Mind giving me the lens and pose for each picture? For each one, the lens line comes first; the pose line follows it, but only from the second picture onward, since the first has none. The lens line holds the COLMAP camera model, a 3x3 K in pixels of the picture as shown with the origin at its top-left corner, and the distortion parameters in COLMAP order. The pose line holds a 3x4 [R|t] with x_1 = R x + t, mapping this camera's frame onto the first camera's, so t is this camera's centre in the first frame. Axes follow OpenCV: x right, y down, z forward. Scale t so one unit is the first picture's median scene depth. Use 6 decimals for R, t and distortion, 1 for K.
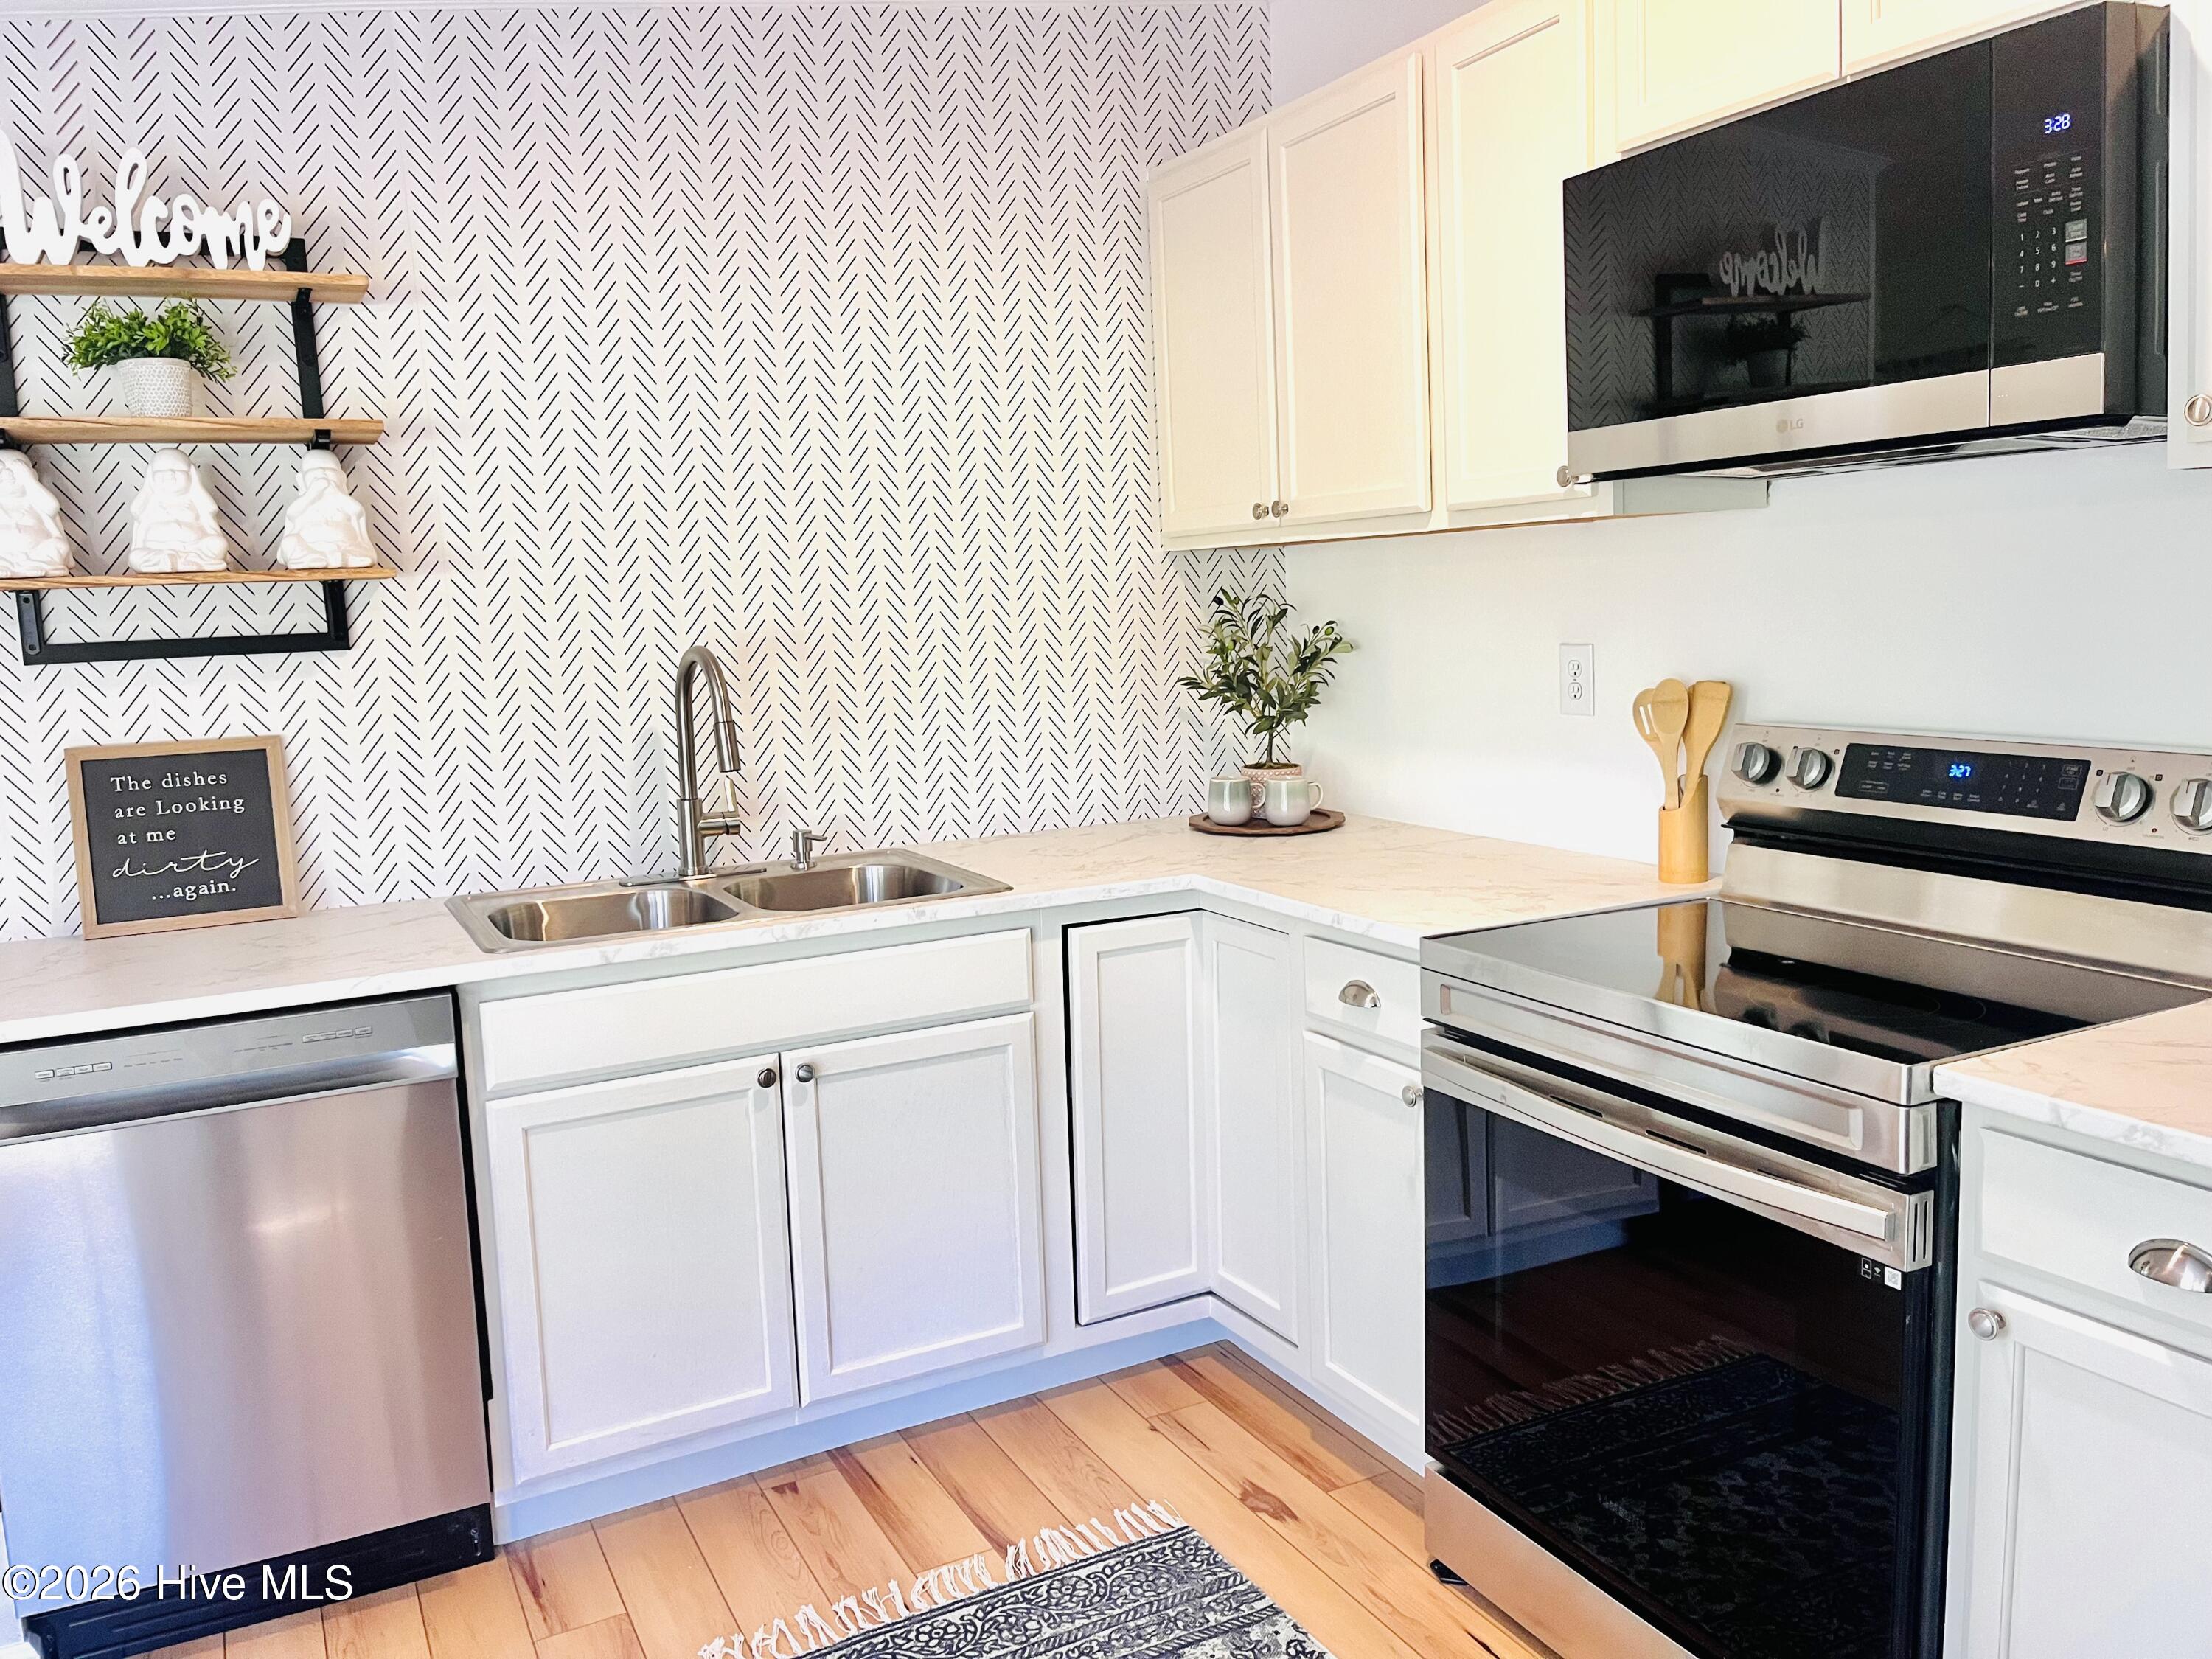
lens RADIAL K [[1669.2, 0, 1109.7], [0, 1669.2, 814.1], [0, 0, 1]] dist [0.073438, -0.098393]
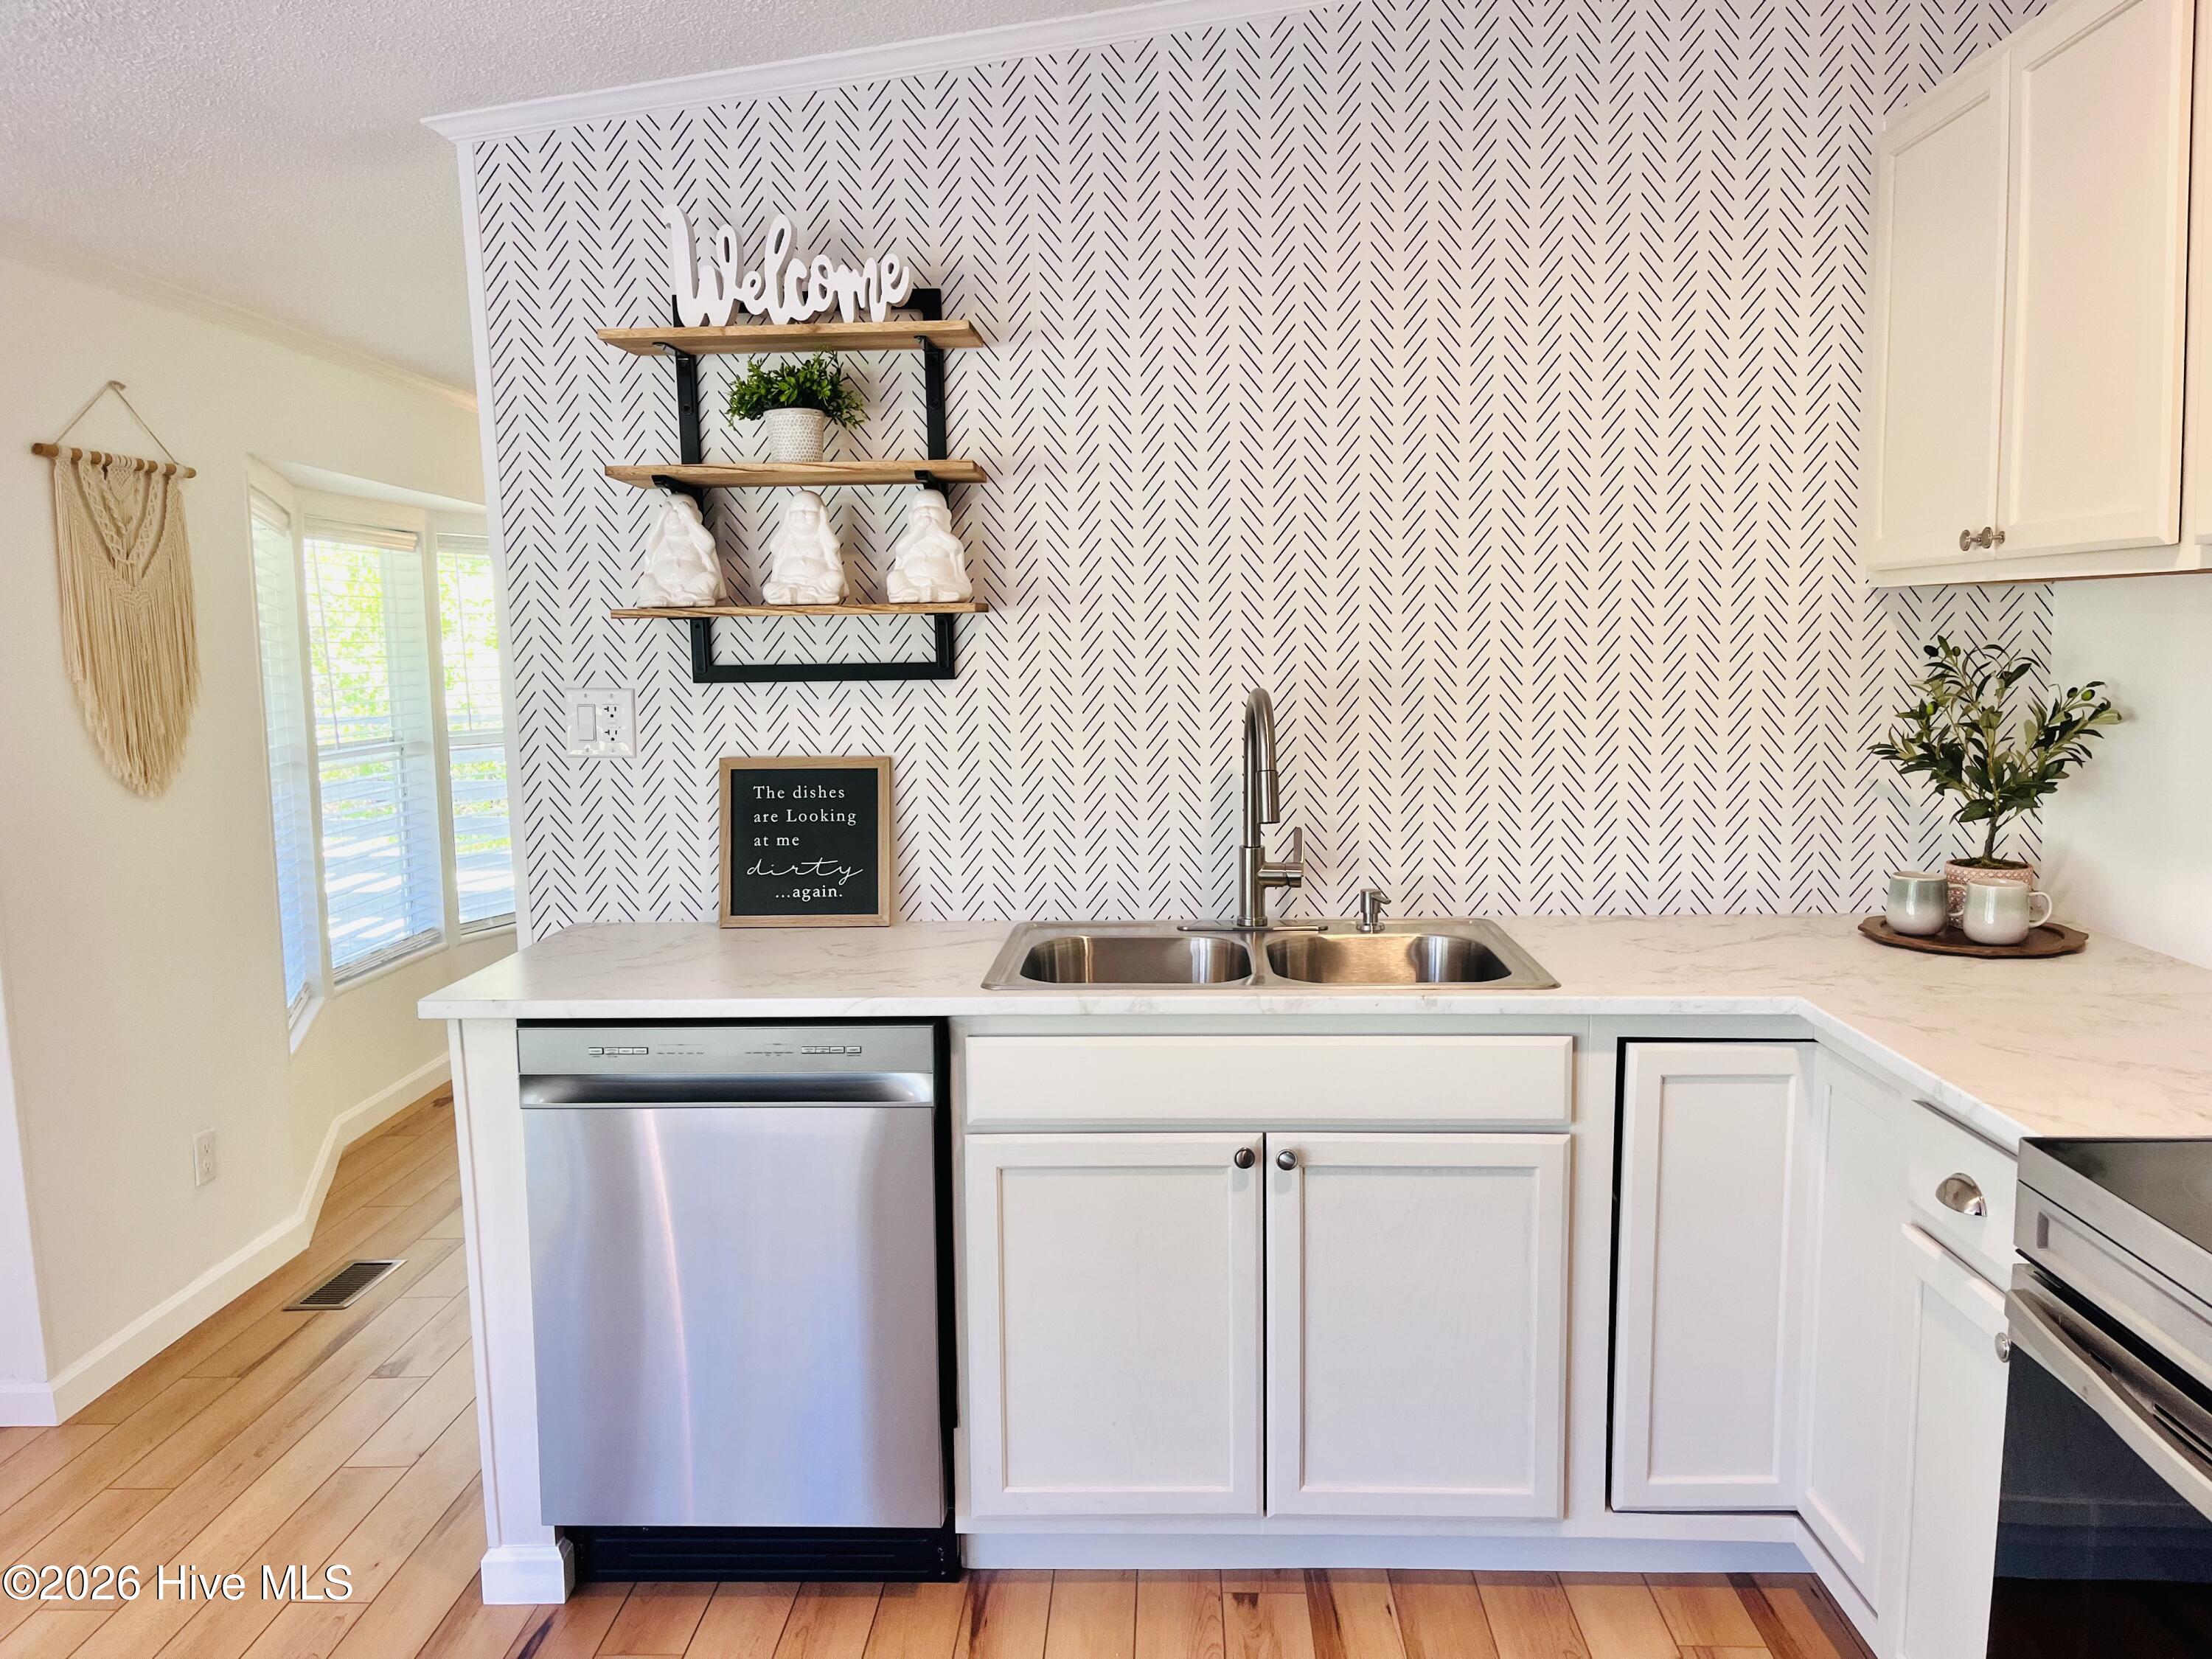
lens RADIAL K [[1666.4, 0, 1122.1], [0, 1666.4, 843.1], [0, 0, 1]] dist [0.072167, -0.098846]
pose [[0.871349, 0.086065, -0.483056, 0.157769], [-0.083228, 0.996155, 0.027354, -0.033729], [0.483553, 0.016369, 0.875162, 0.145791]]
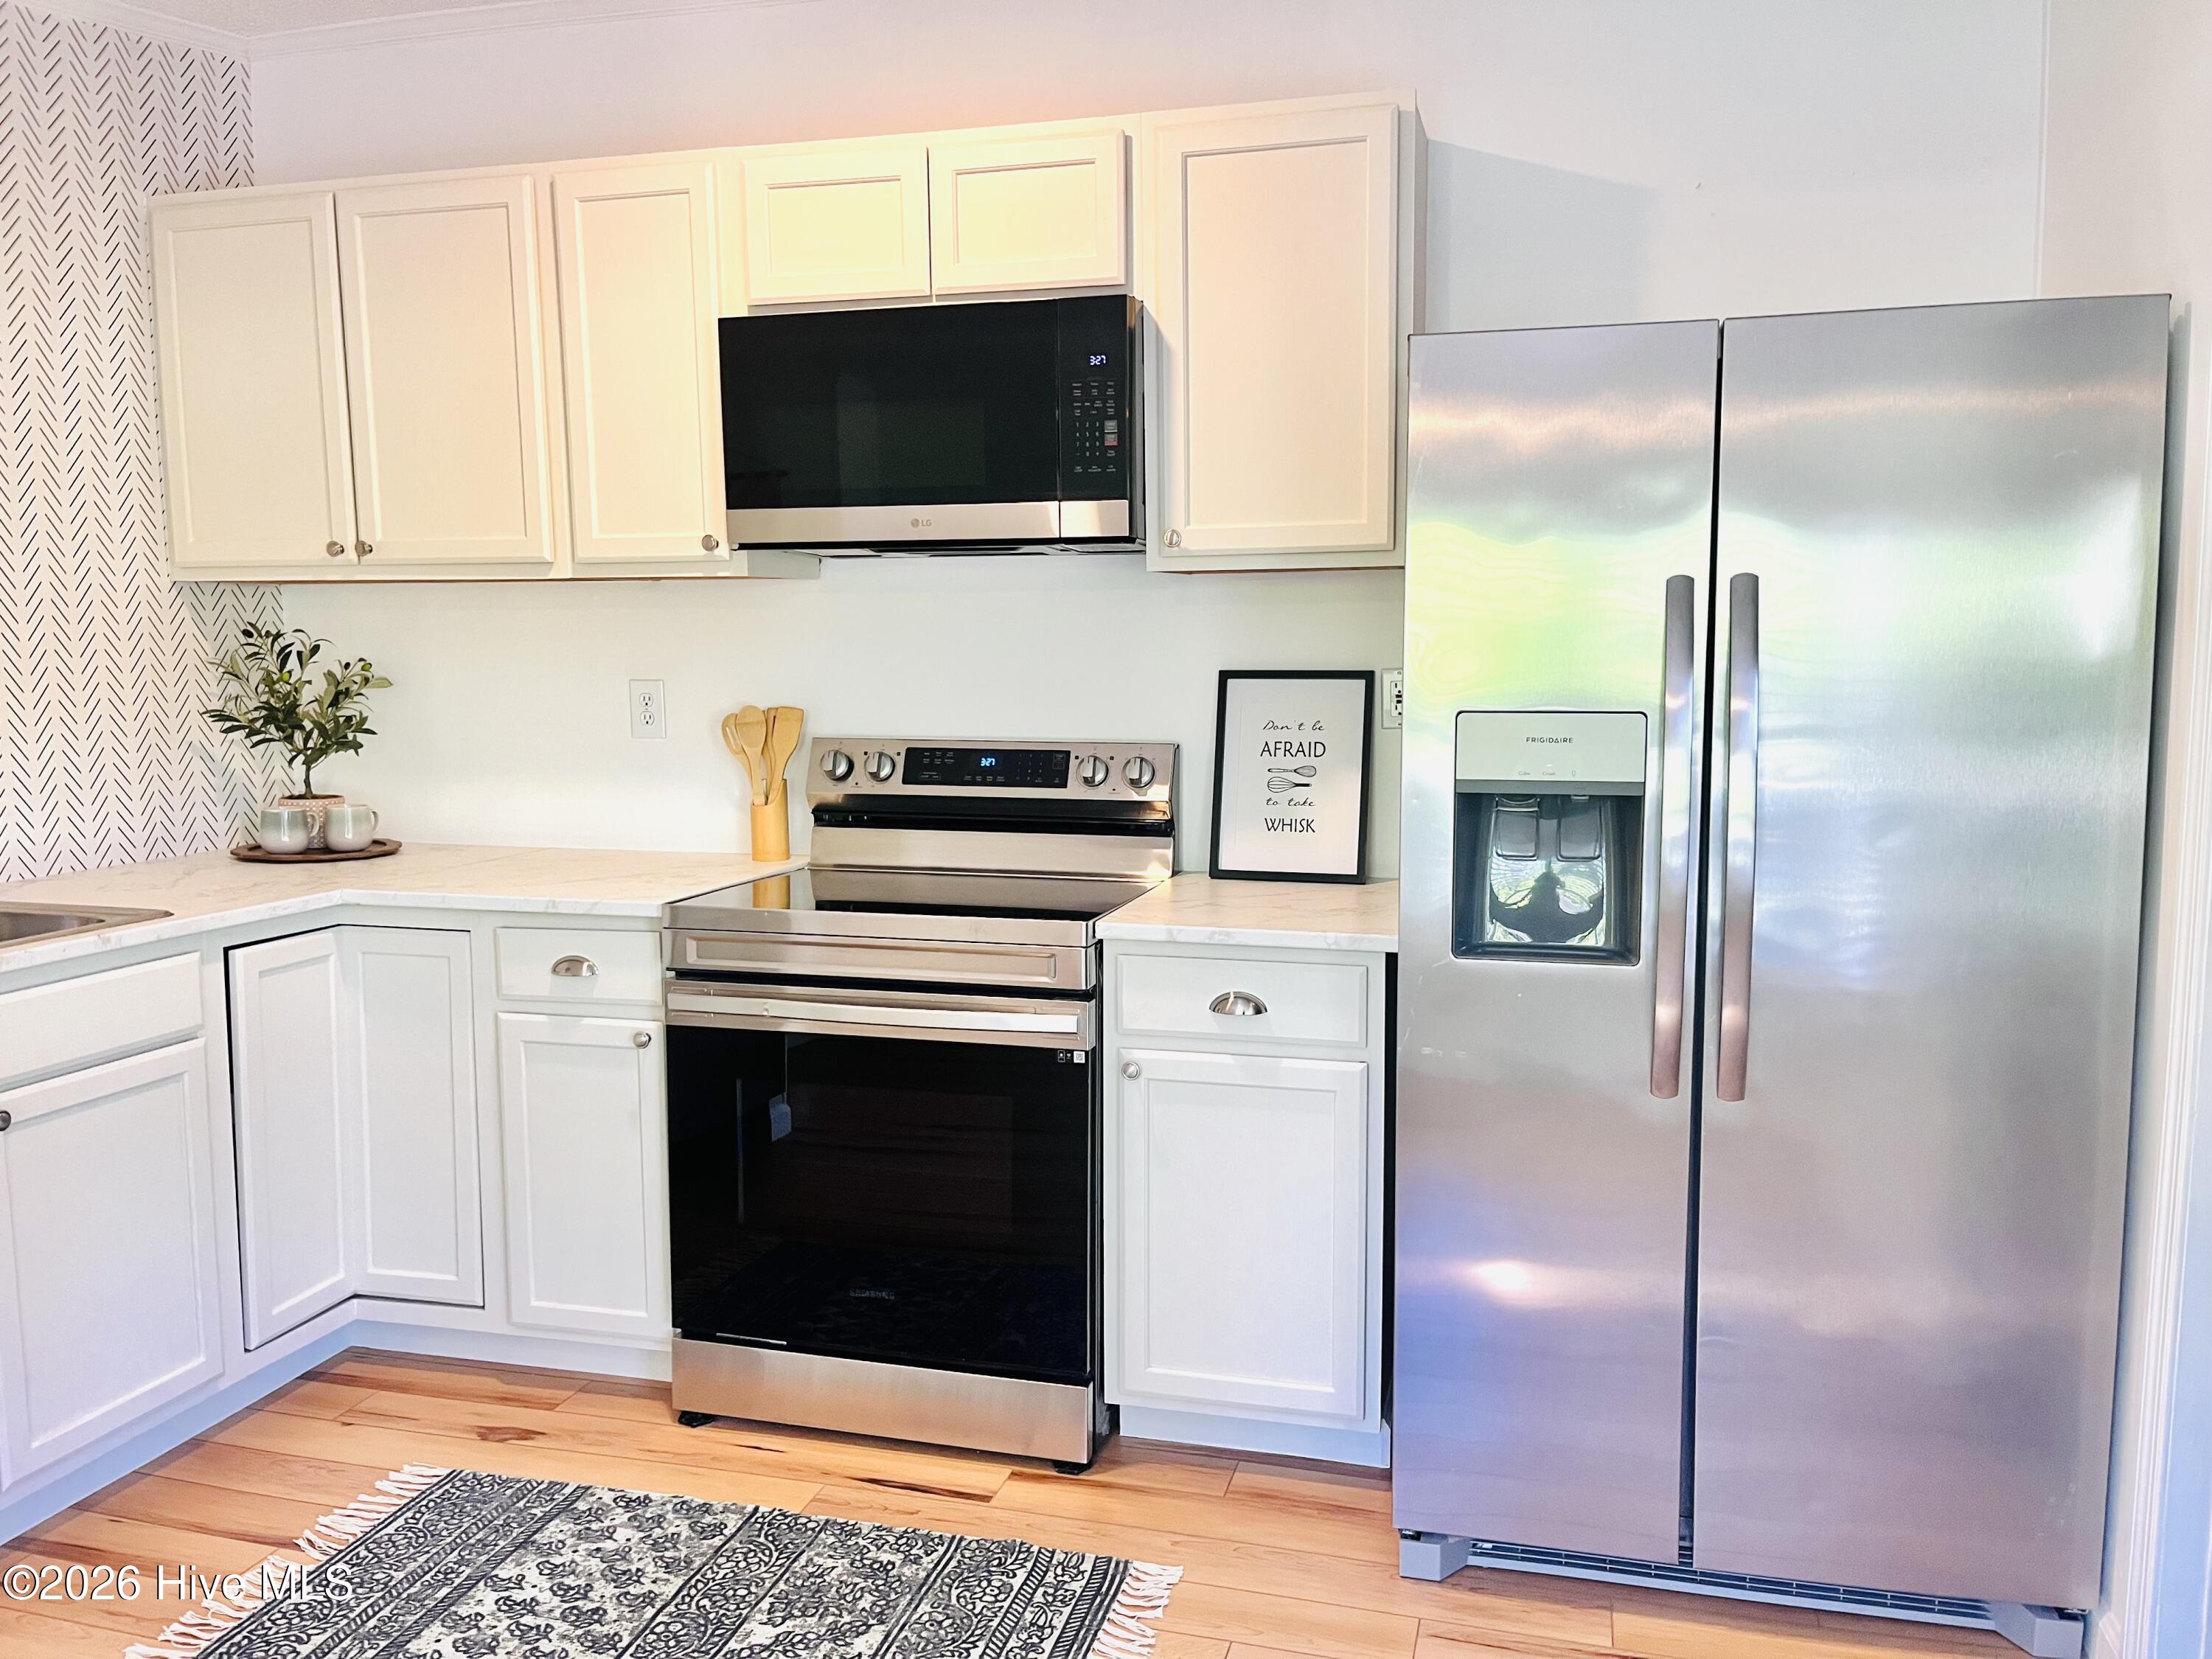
lens RADIAL K [[1663.6, 0, 1125.3], [0, 1663.6, 833.4], [0, 0, 1]] dist [0.070727, -0.101317]
pose [[0.678221, -0.044651, 0.733500, -0.408726], [0.072467, 0.997351, -0.006292, 0.045634], [-0.731276, 0.057422, 0.679660, -0.077885]]
